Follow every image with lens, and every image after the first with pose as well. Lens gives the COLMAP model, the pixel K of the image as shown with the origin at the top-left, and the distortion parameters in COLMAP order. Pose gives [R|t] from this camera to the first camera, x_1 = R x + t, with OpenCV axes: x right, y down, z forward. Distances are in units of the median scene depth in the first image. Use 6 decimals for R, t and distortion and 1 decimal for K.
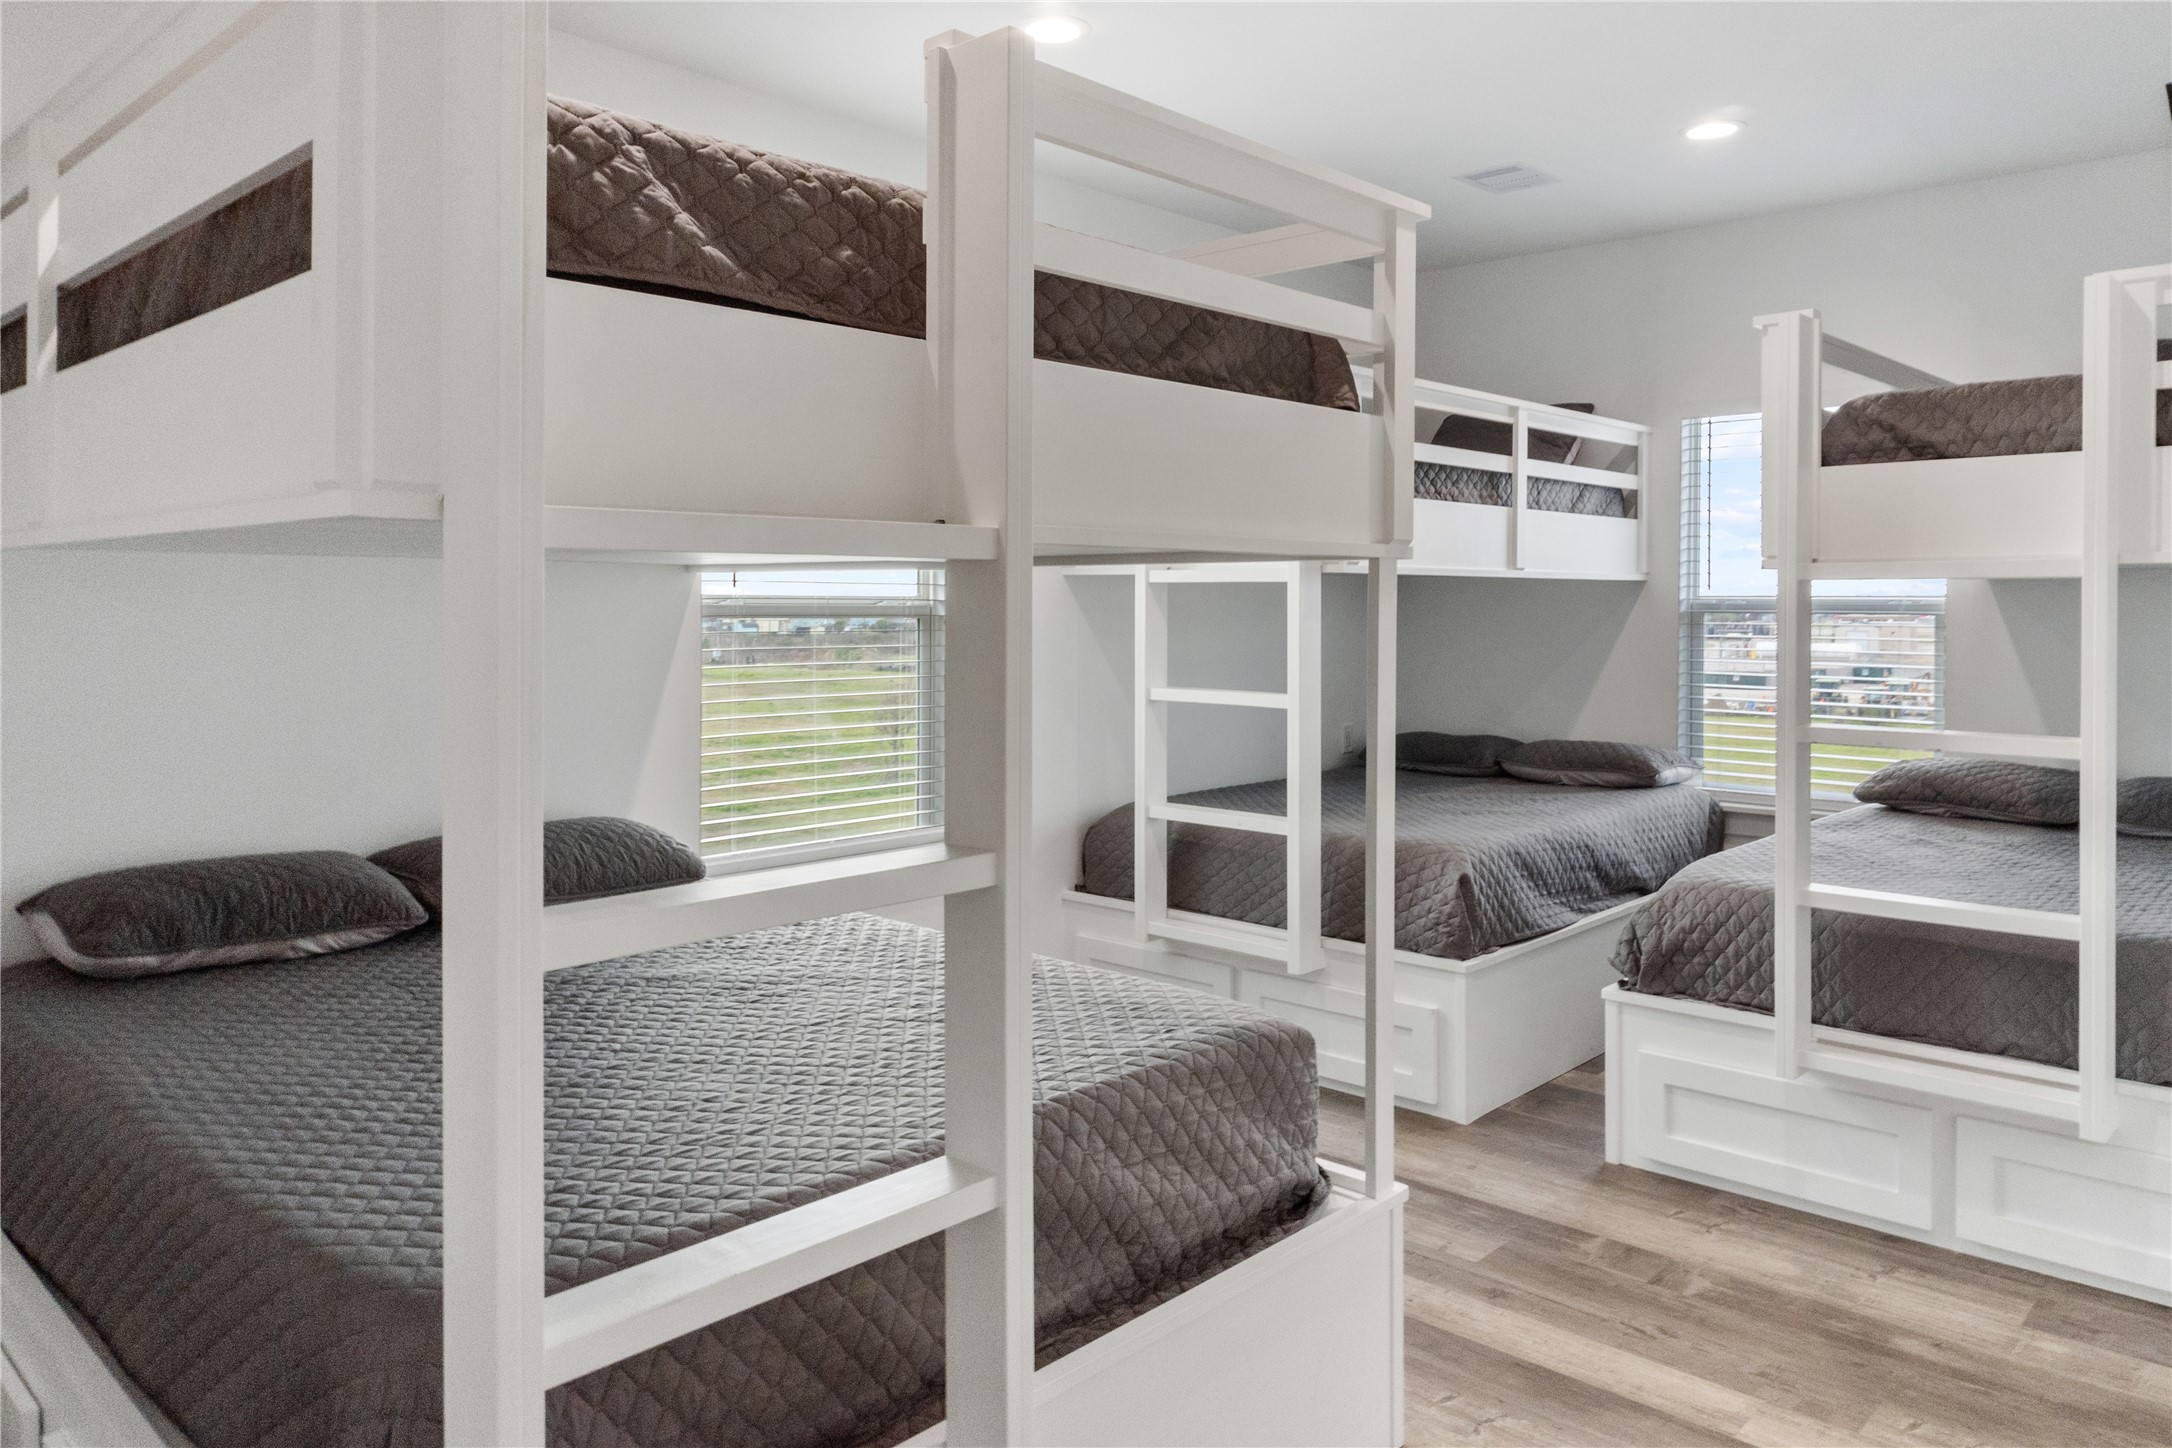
lens RADIAL K [[1494.3, 0, 1086.0], [0, 1494.3, 724.0], [0, 0, 1]] dist [0.009716, 0.006142]
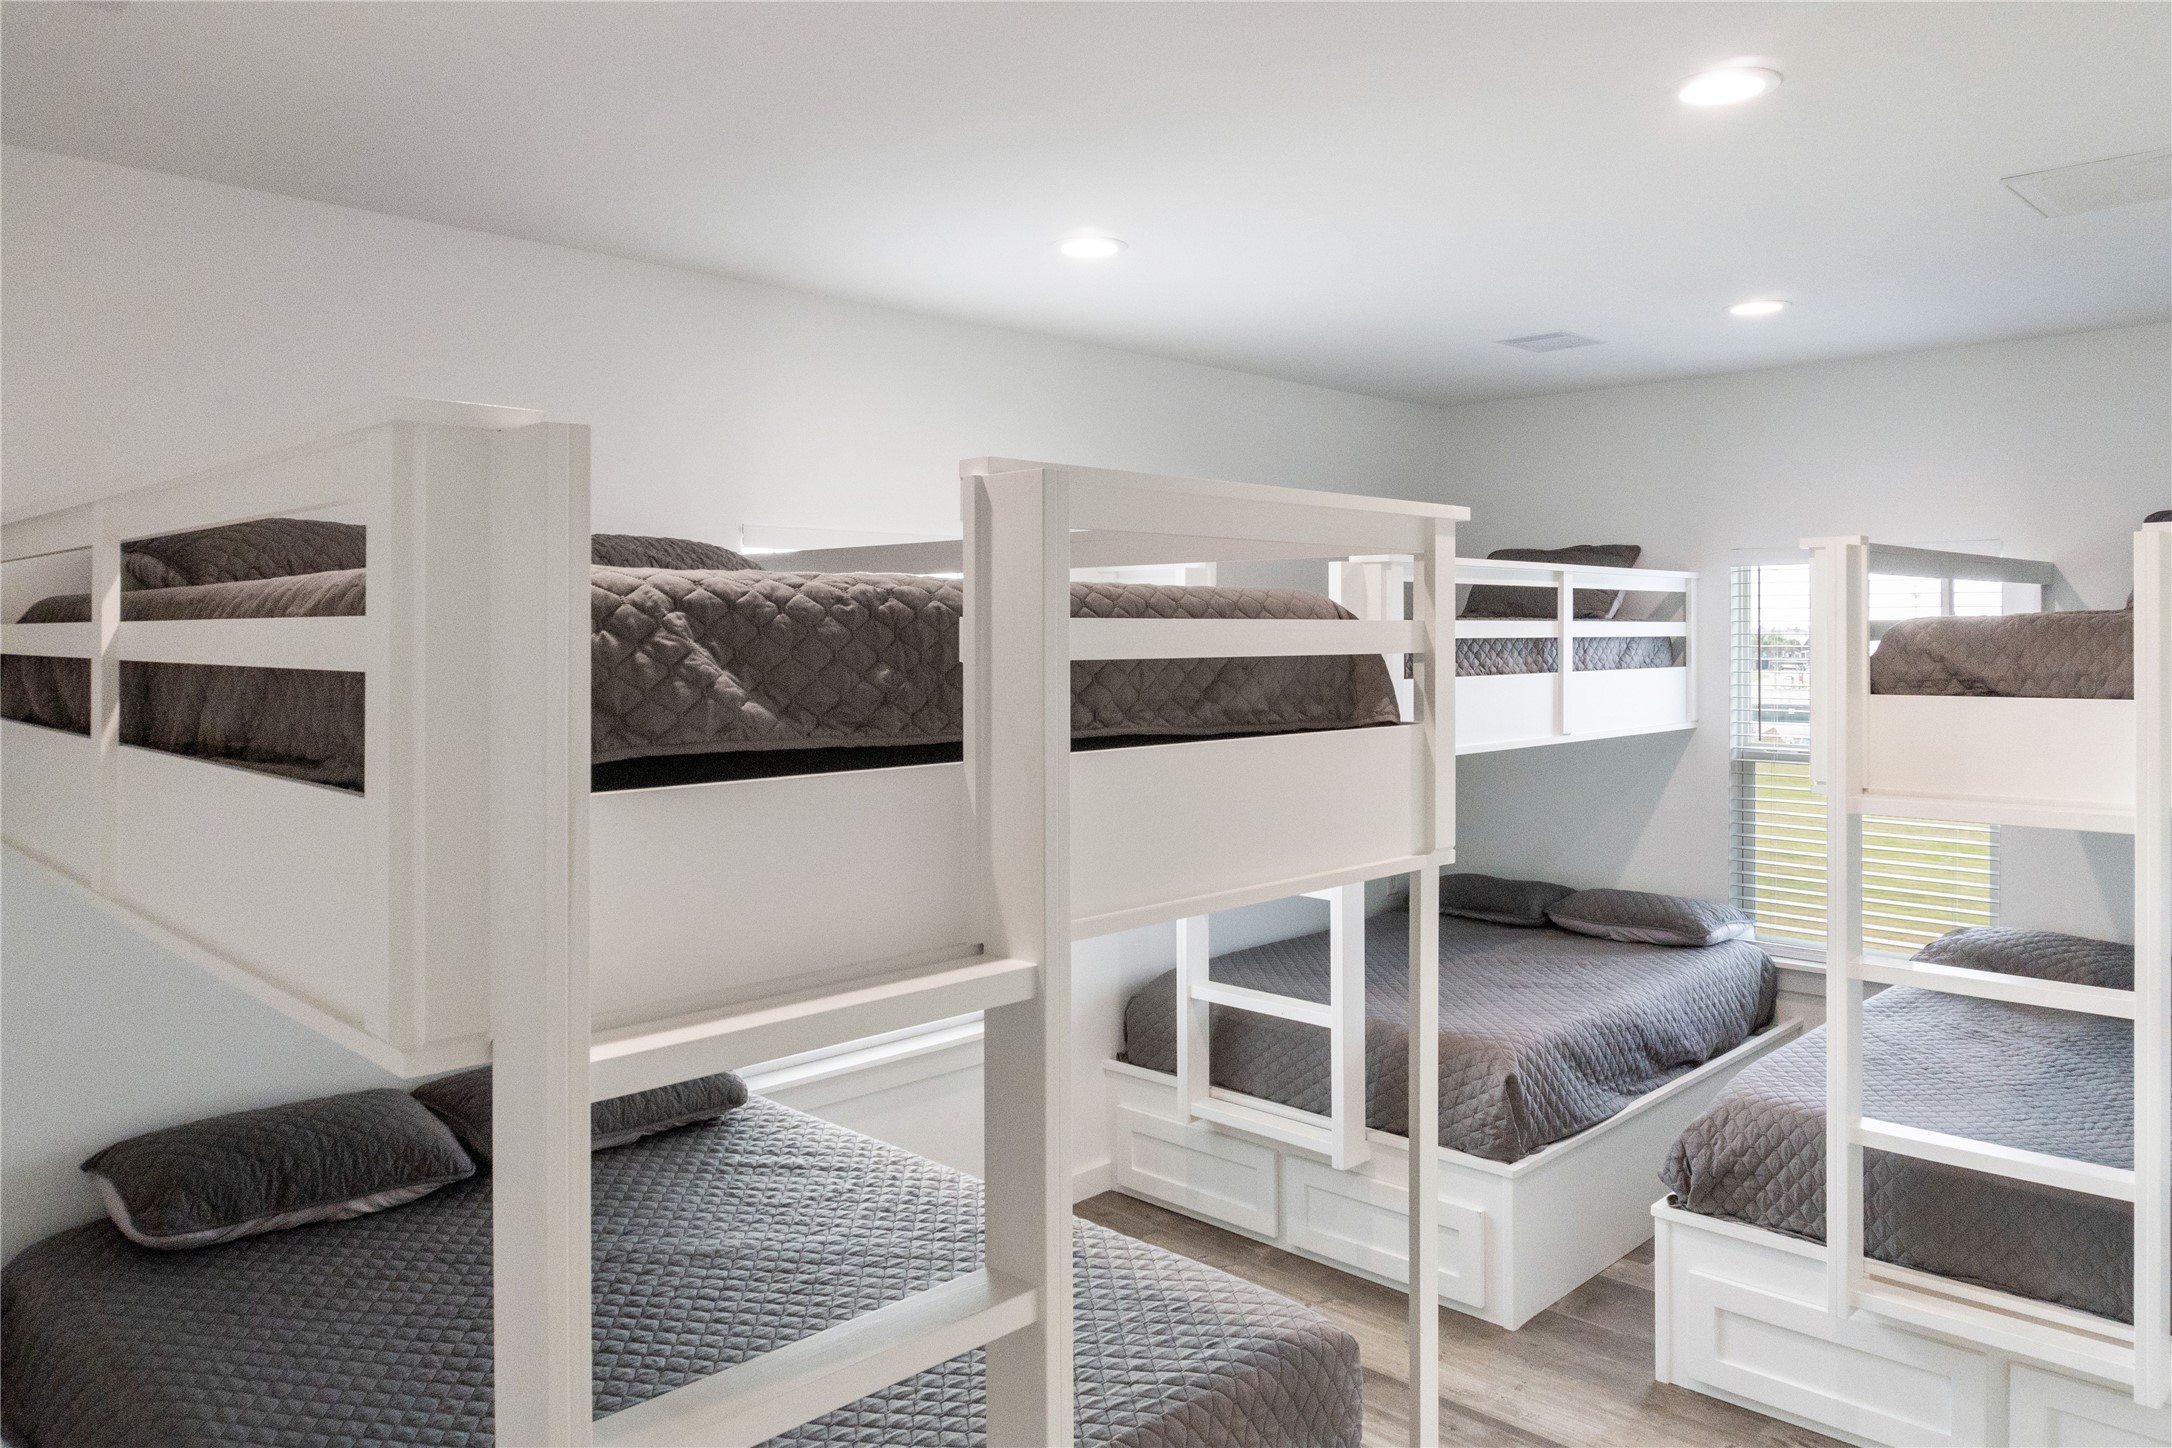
lens RADIAL K [[1516.1, 0, 1086.0], [0, 1516.1, 724.0], [0, 0, 1]] dist [-0.011610, 0.000822]
pose [[0.999610, -0.006668, -0.027134, 0.001576], [0.006602, 0.999975, -0.002513, -0.151343], [0.027150, 0.002333, 0.999629, -0.007461]]
